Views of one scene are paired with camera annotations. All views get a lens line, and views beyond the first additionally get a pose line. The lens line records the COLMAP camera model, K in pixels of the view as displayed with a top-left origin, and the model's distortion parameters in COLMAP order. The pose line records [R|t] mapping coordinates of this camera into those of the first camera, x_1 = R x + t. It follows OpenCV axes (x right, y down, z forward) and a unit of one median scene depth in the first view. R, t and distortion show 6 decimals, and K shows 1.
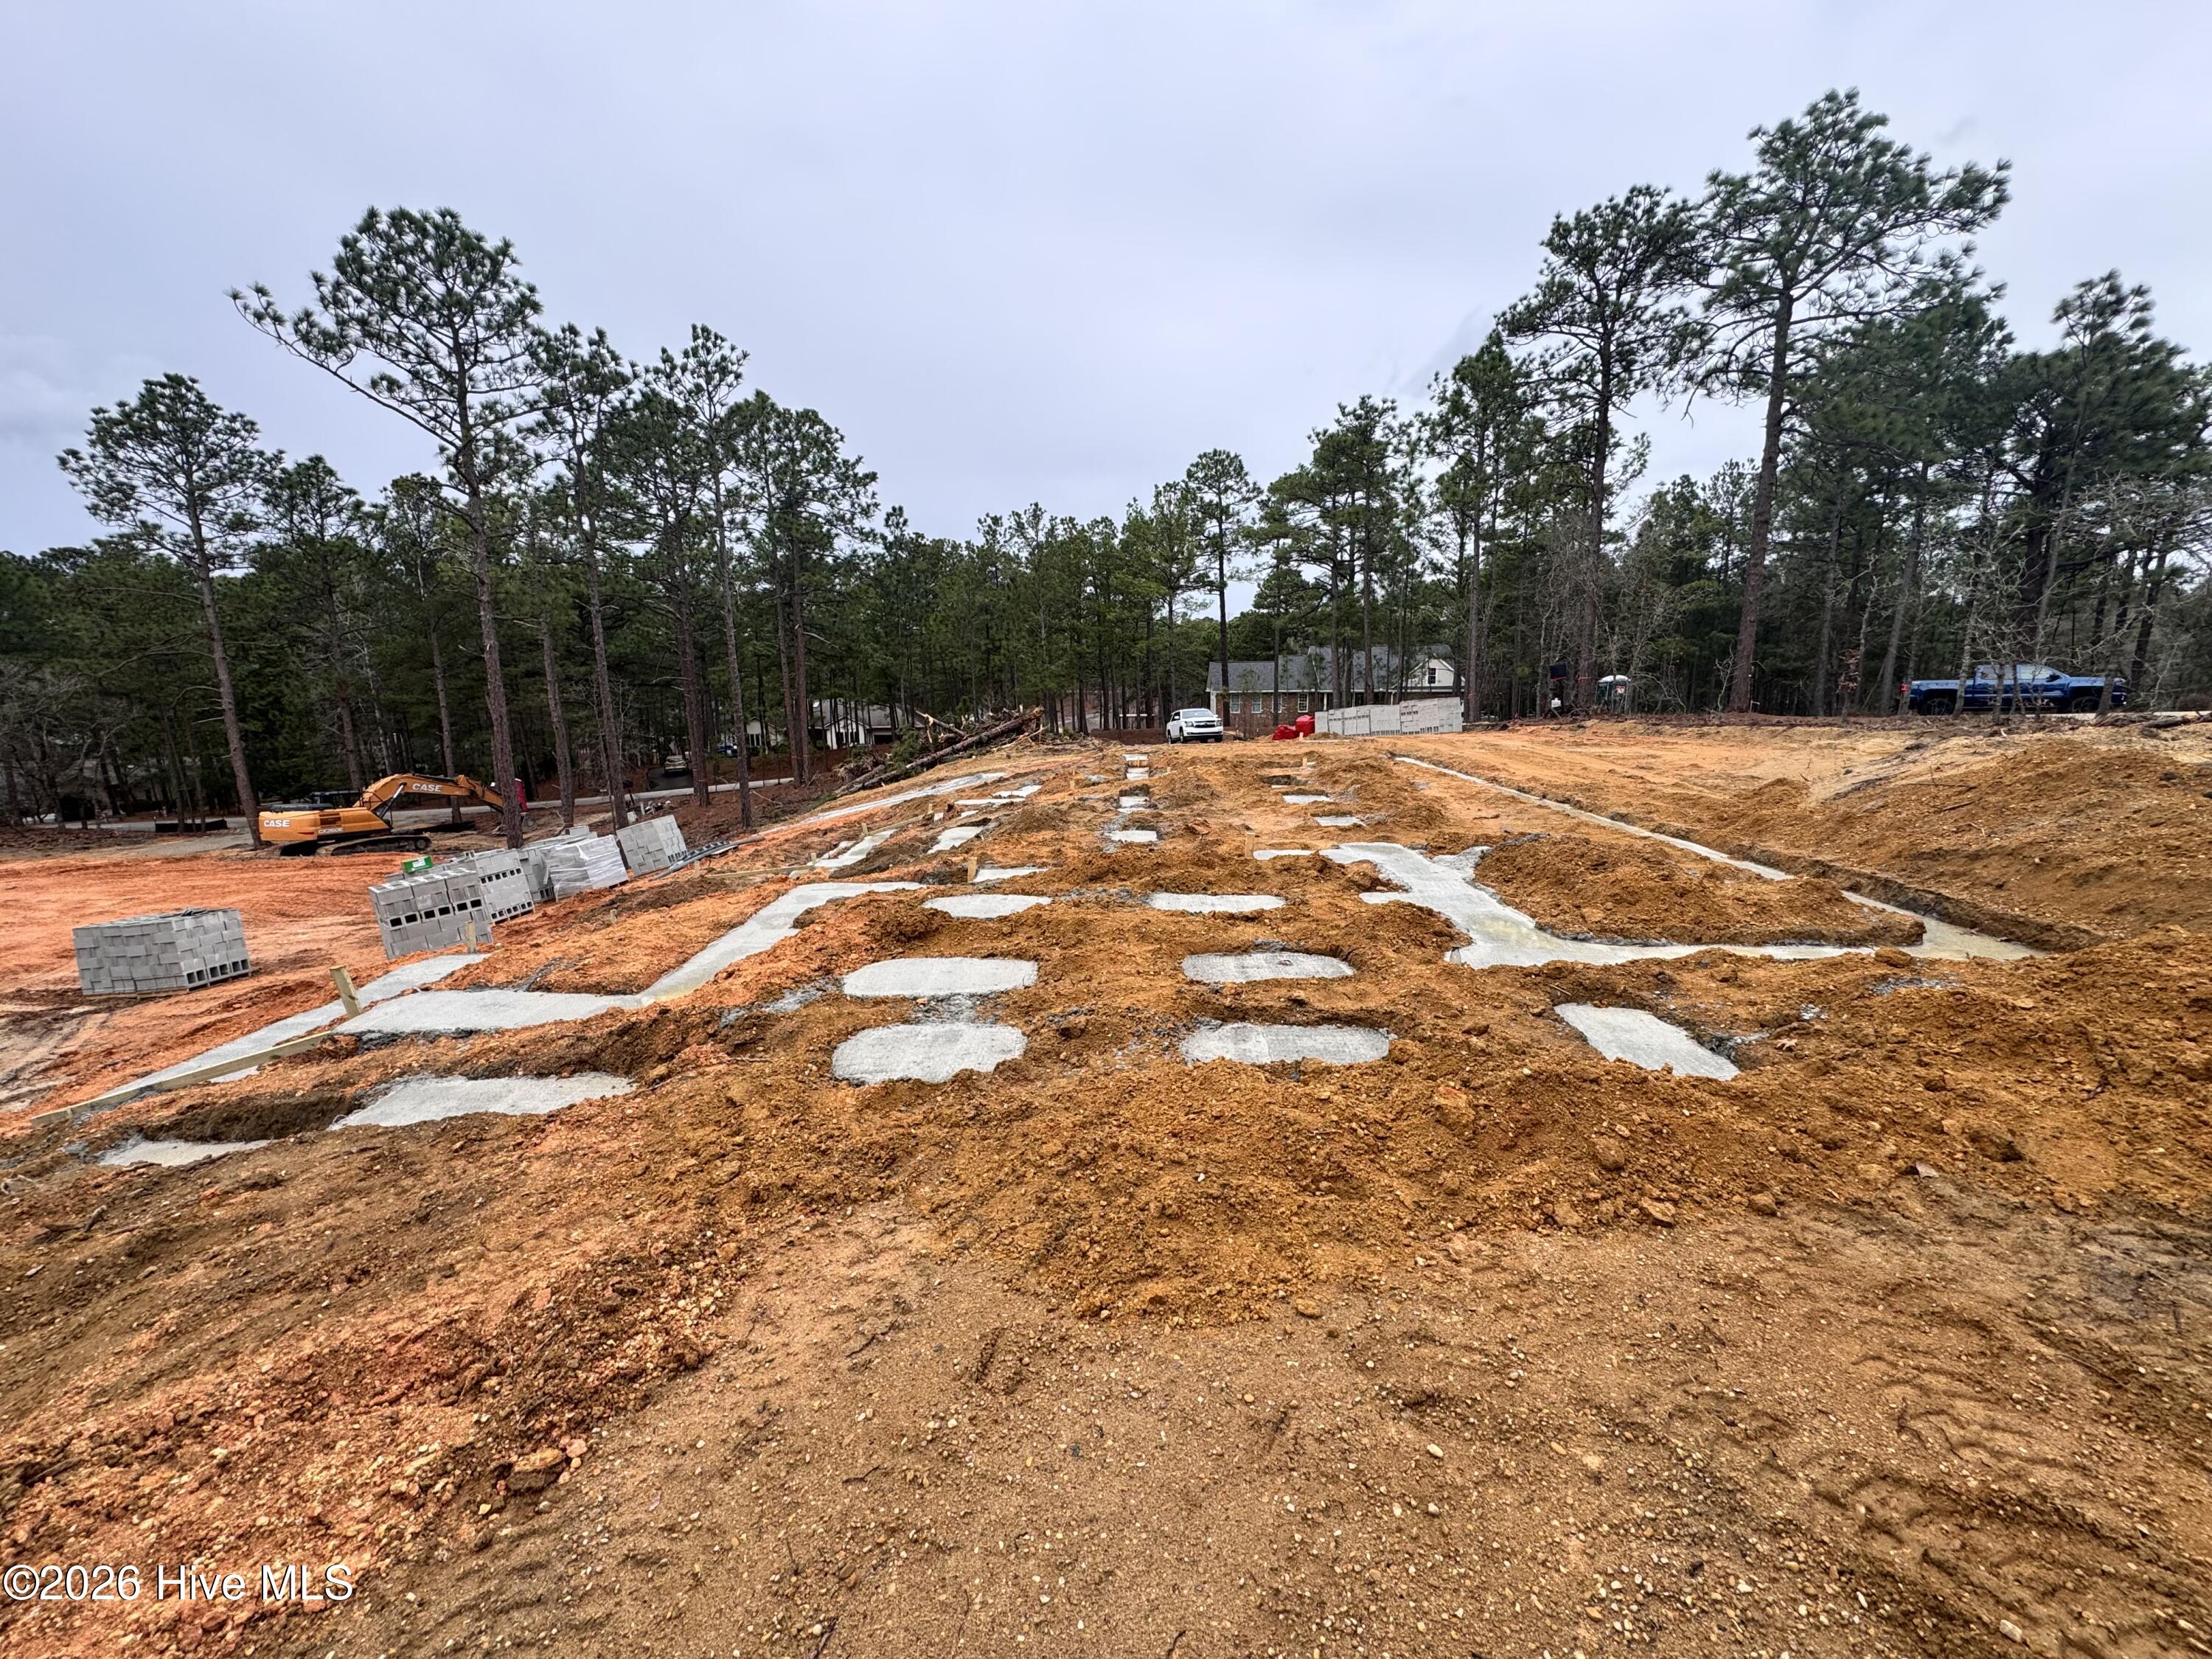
lens RADIAL K [[895.4, 0, 1106.0], [0, 895.4, 829.5], [0, 0, 1]] dist [-0.009079, 0.000030]
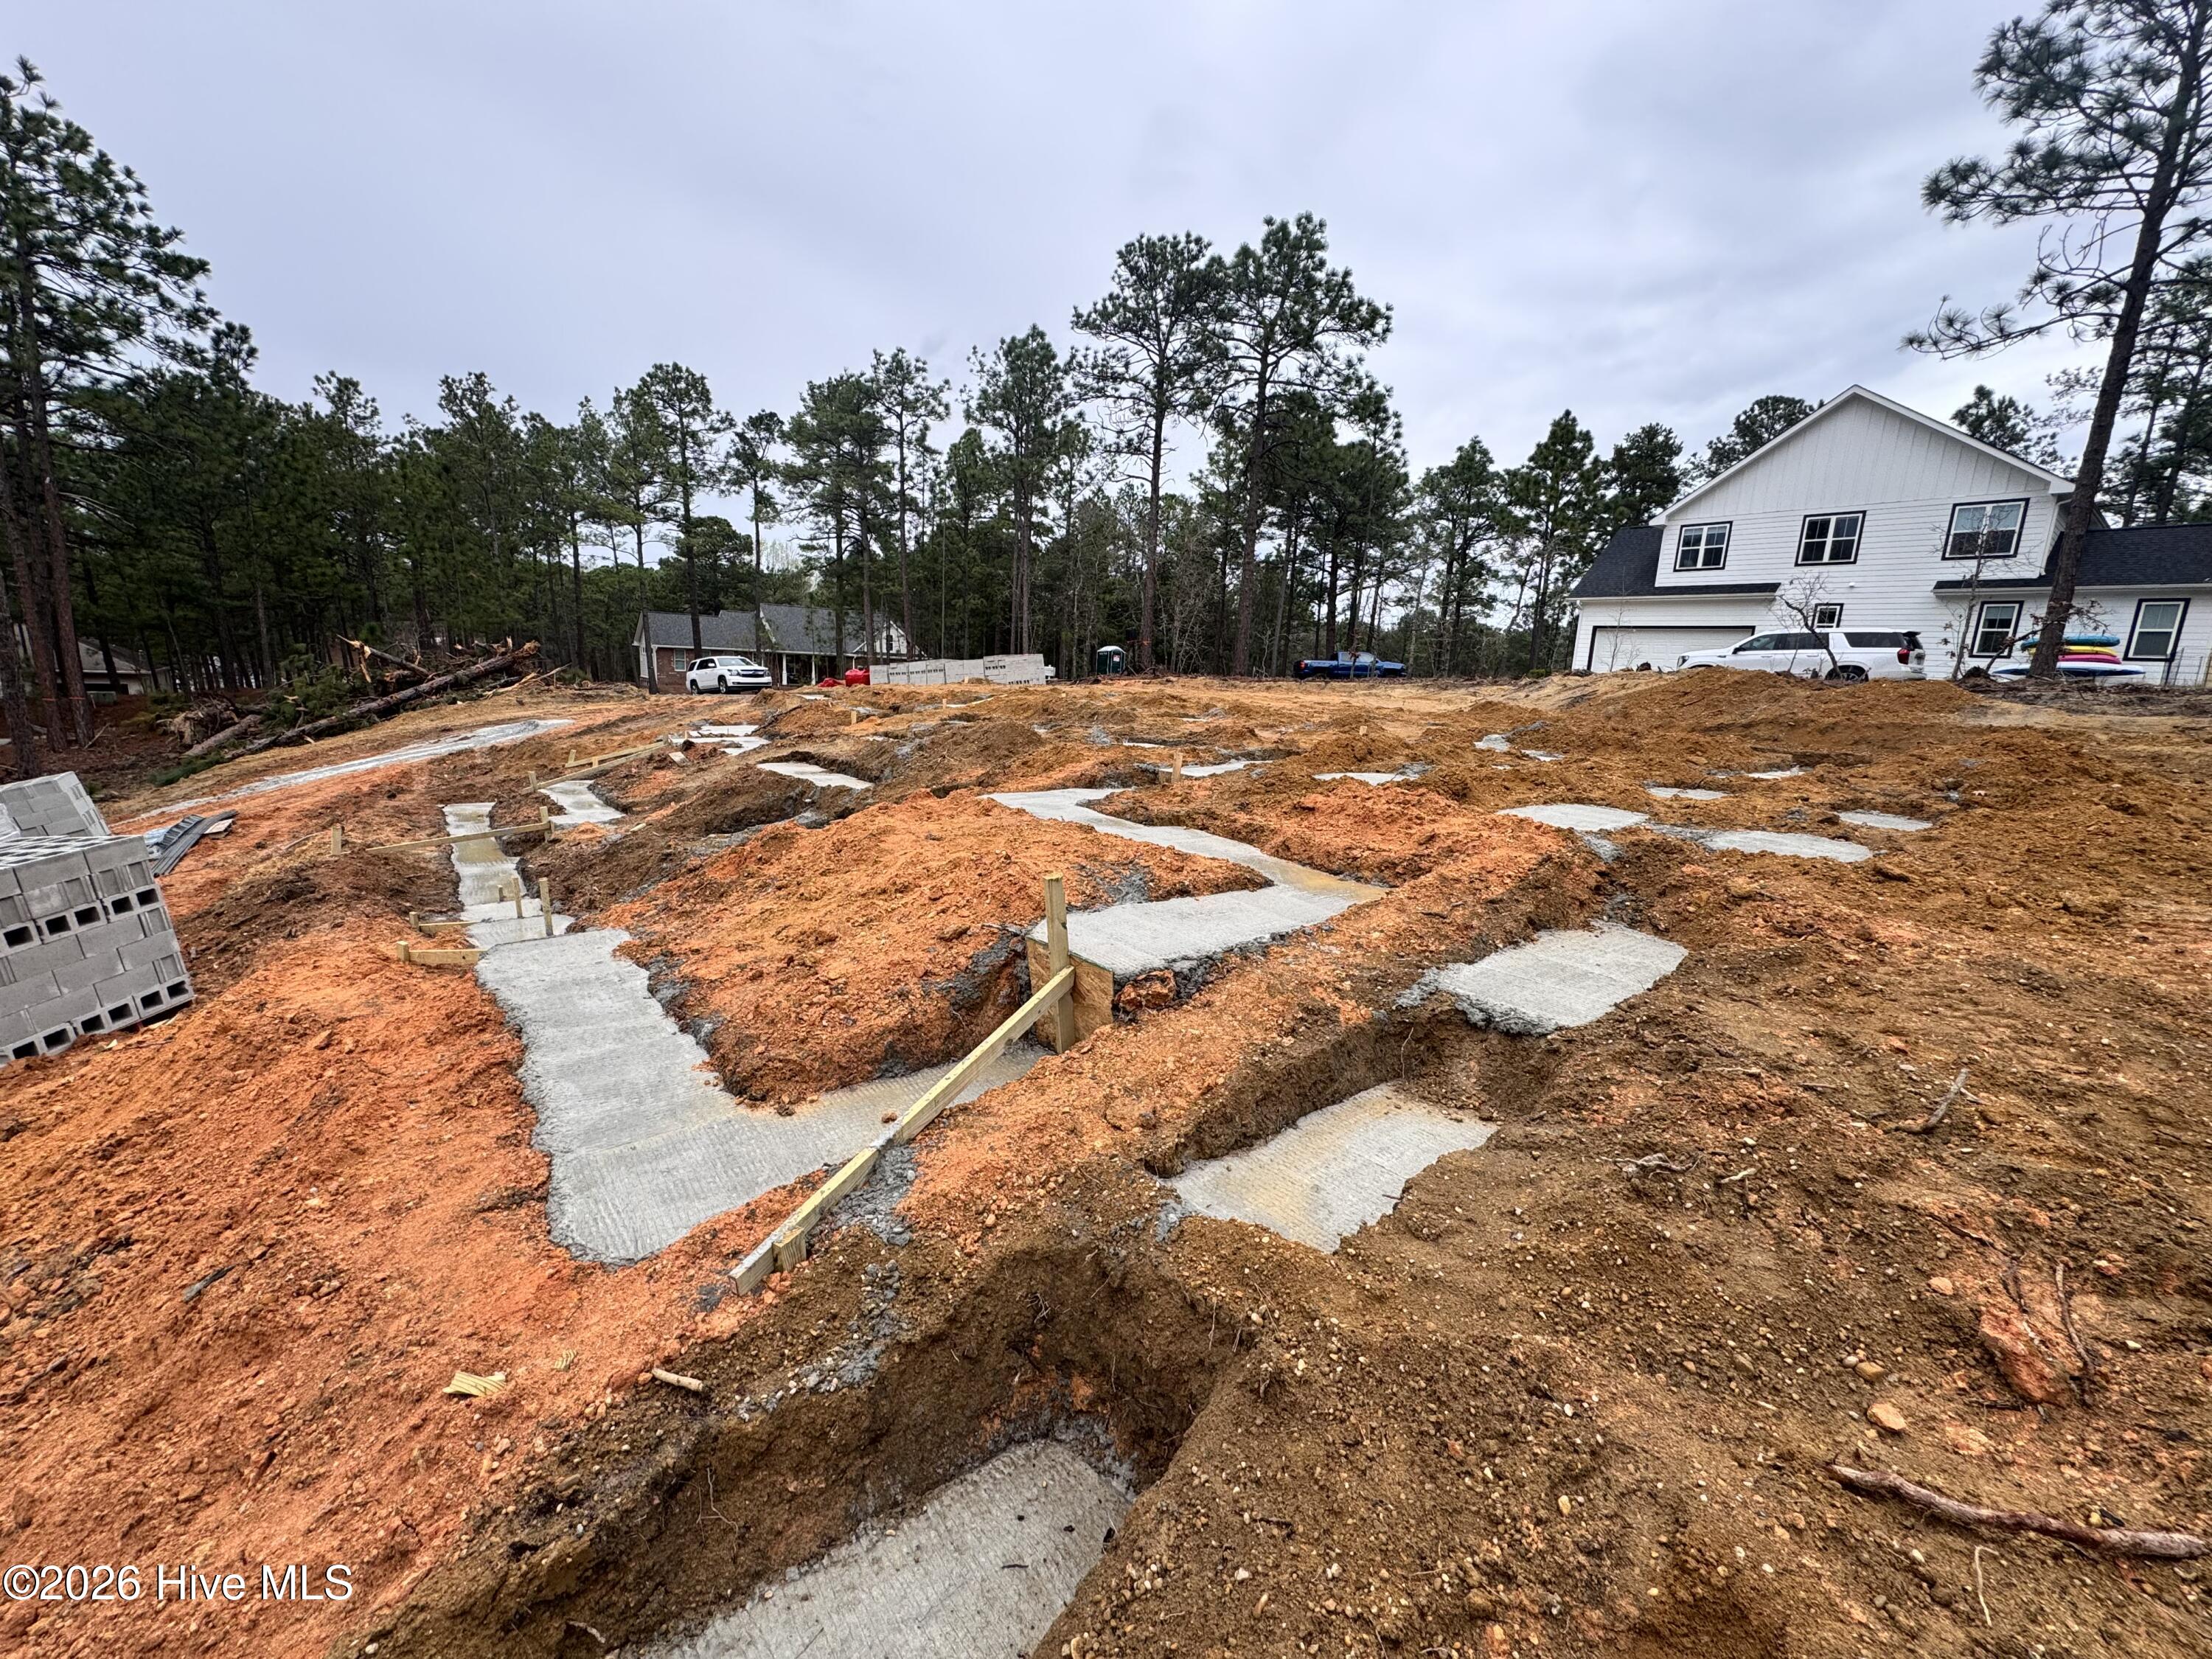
lens RADIAL K [[887.8, 0, 1106.0], [0, 887.8, 829.5], [0, 0, 1]] dist [0.000630, 0.000111]
pose [[0.766960, -0.069182, 0.637955, -0.208715], [0.051390, 0.997600, 0.046402, 0.016839], [-0.639634, -0.002804, 0.768674, 0.089792]]
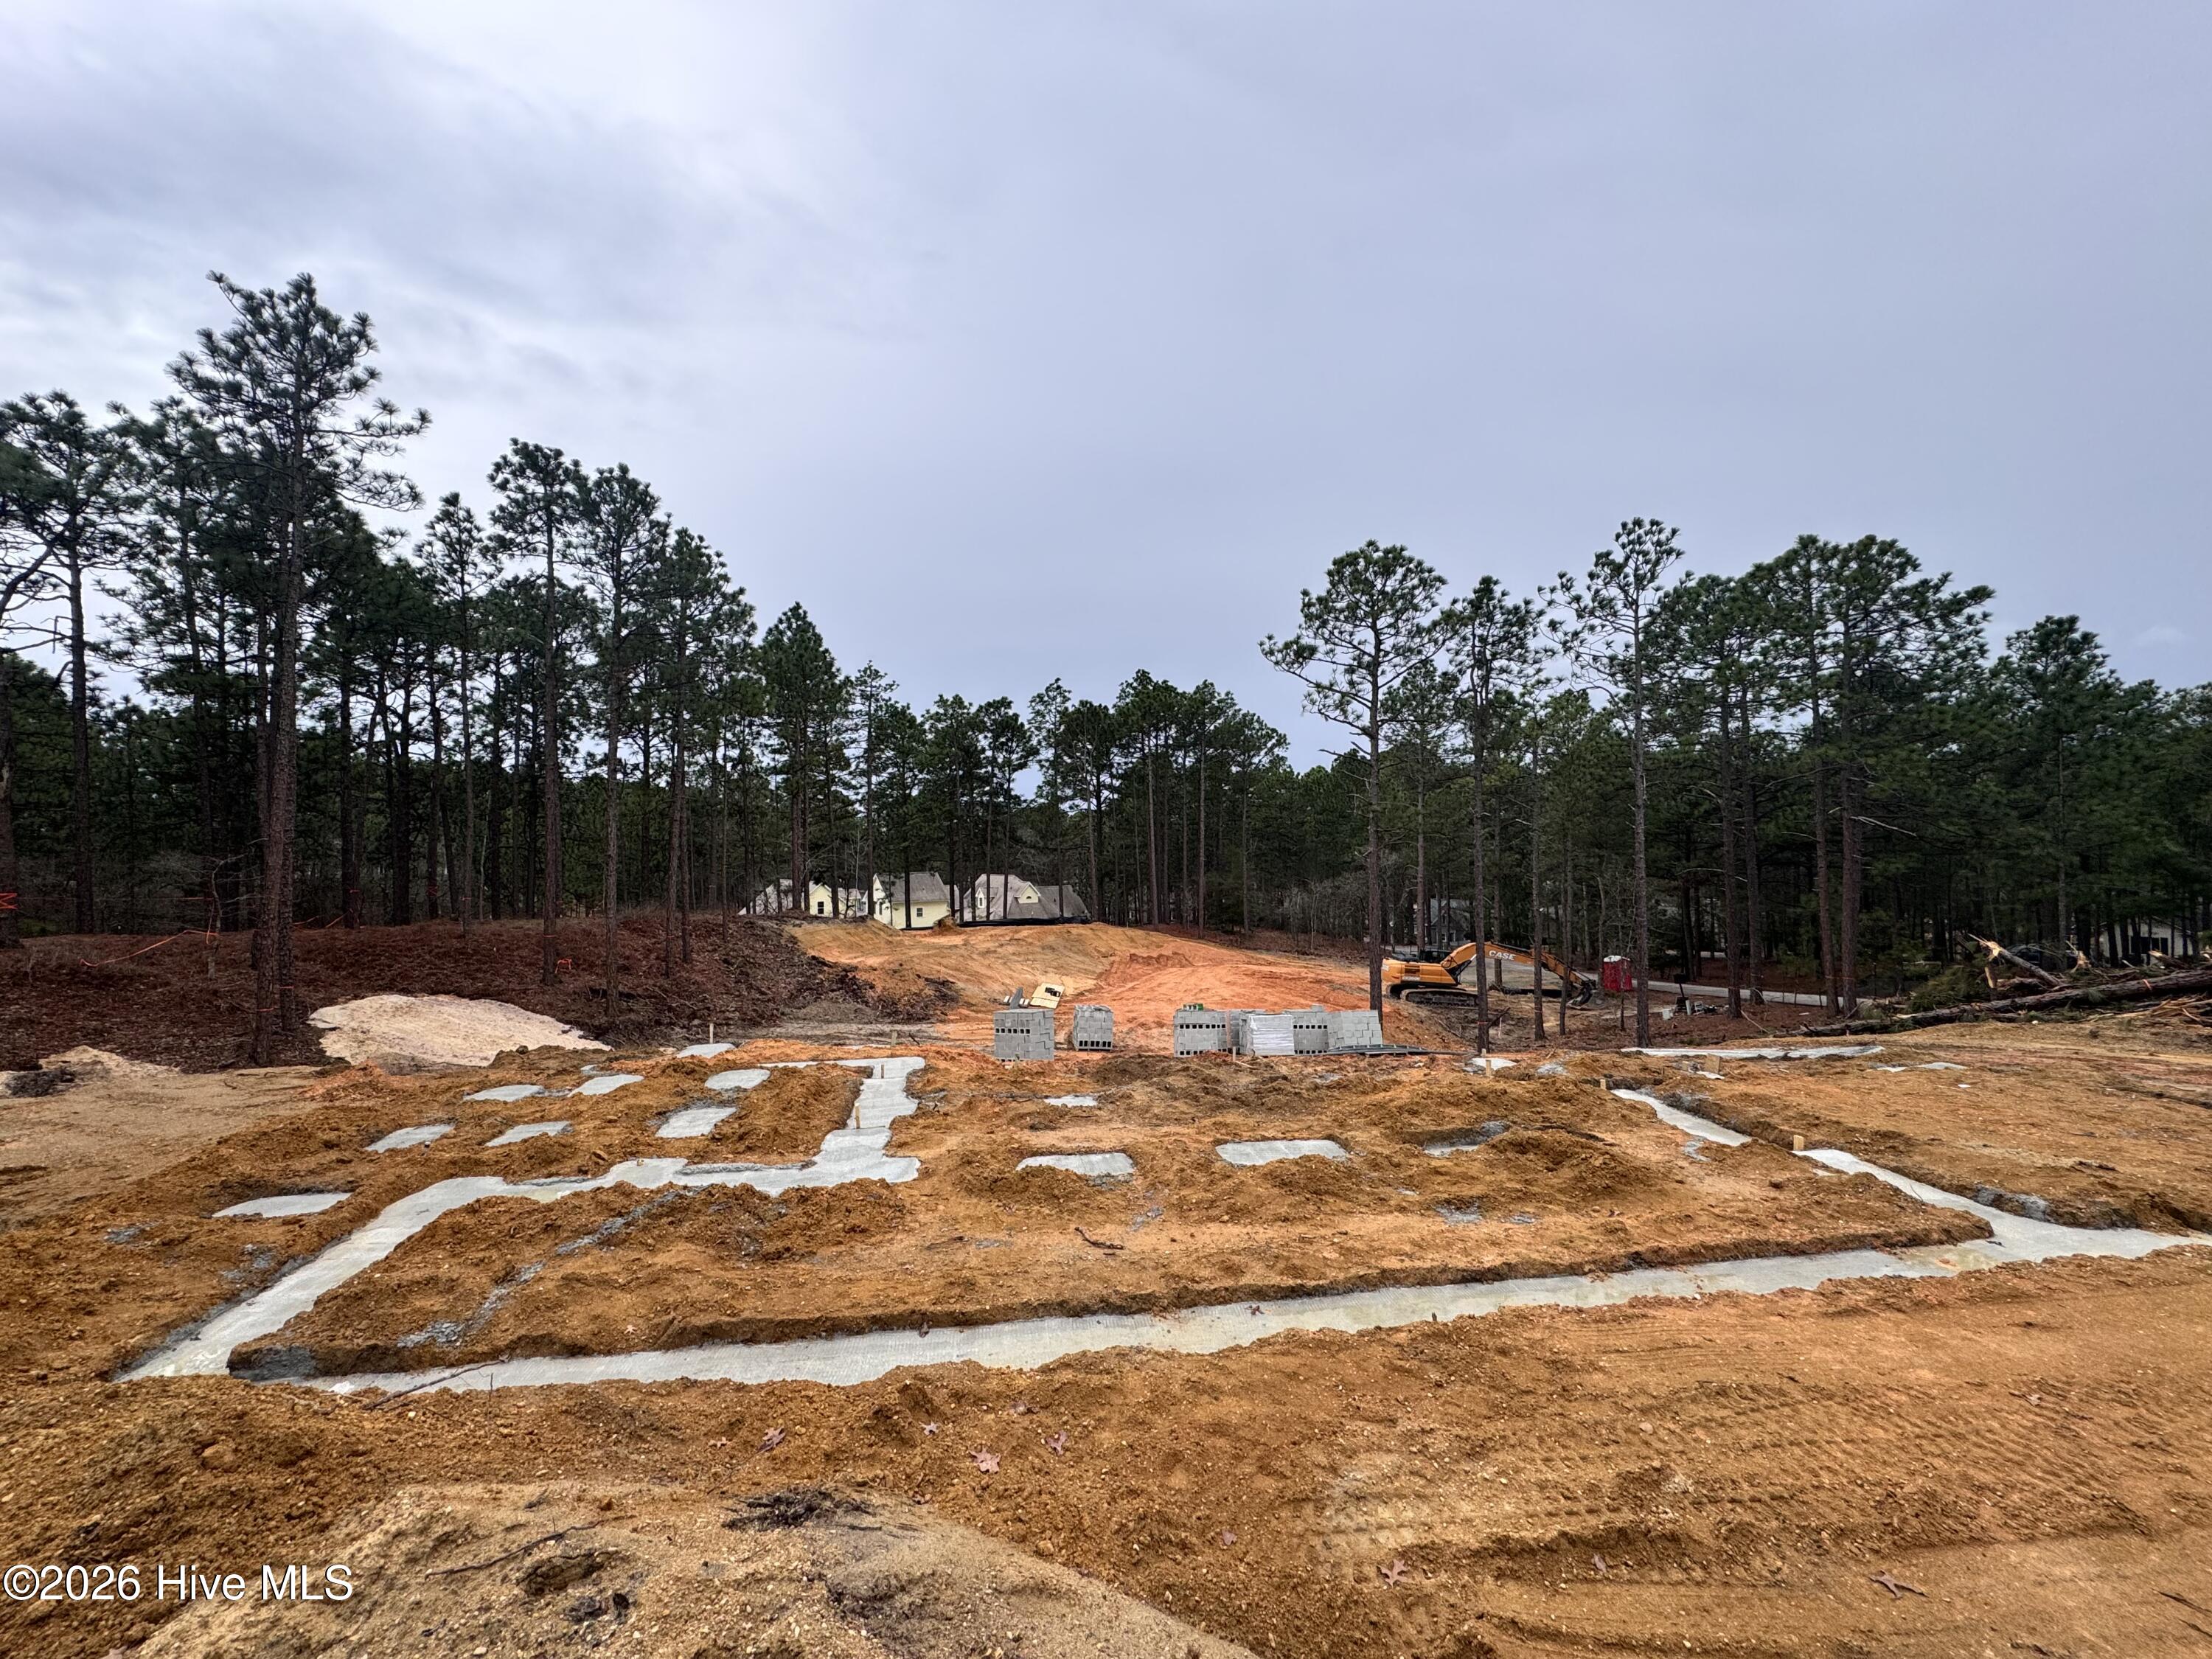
lens RADIAL K [[897.8, 0, 1106.0], [0, 897.8, 829.5], [0, 0, 1]] dist [-0.001226, -0.000151]
pose [[0.168829, -0.015920, -0.985517, 0.328909], [-0.158895, 0.986352, -0.043154, -0.076755], [0.972753, 0.163879, 0.163995, 0.263534]]
